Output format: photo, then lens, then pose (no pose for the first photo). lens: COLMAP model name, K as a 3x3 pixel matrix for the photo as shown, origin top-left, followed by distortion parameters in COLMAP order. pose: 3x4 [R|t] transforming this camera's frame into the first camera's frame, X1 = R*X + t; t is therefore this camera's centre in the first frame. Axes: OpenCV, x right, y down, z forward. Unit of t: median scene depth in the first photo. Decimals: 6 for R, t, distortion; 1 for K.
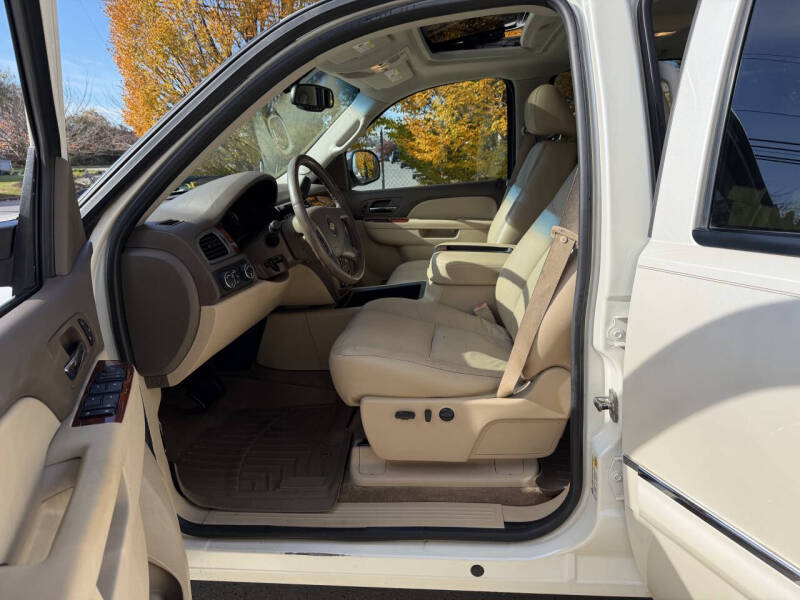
lens RADIAL K [[599.1, 0, 400.0], [0, 599.1, 300.0], [0, 0, 1]] dist [0.010076, -0.000877]
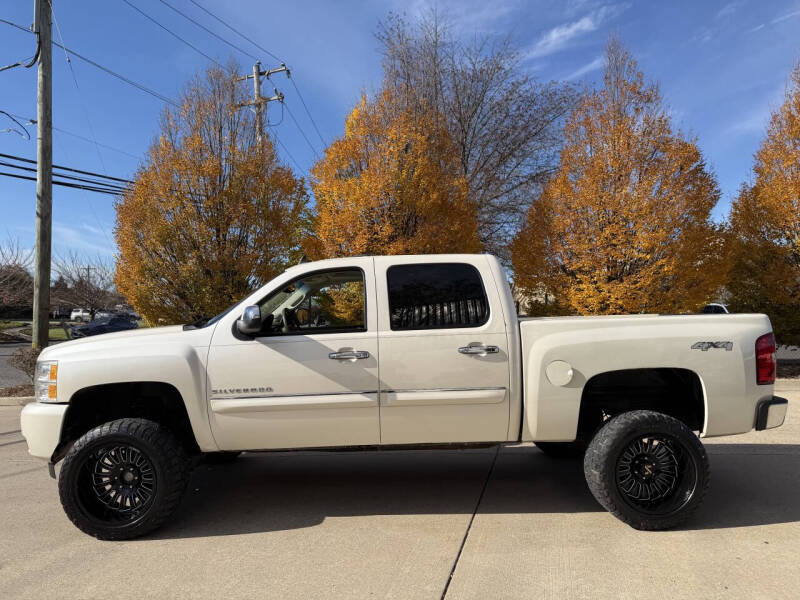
lens RADIAL K [[599.1, 0, 400.0], [0, 599.1, 300.0], [0, 0, 1]] dist [0.010076, -0.000877]
pose [[0.991463, 0.042290, 0.123342, 0.018935], [-0.007381, 0.962629, -0.270722, 0.483912], [-0.130182, 0.267500, 0.954723, -1.785737]]
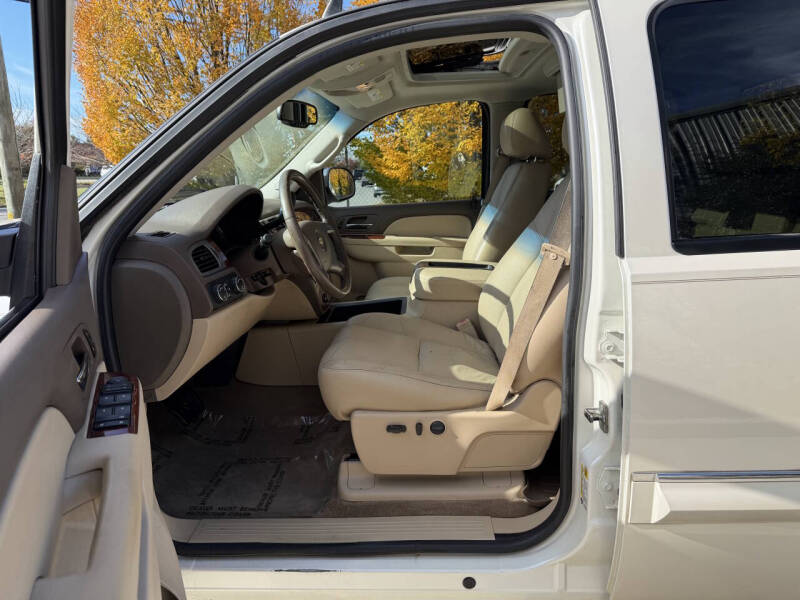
lens RADIAL K [[599.1, 0, 400.0], [0, 599.1, 300.0], [0, 0, 1]] dist [0.010076, -0.000877]
pose [[0.997372, 0.007580, 0.072051, -0.056512], [-0.005383, 0.999516, -0.030631, 0.006708], [-0.072249, 0.030163, 0.996930, -0.009491]]
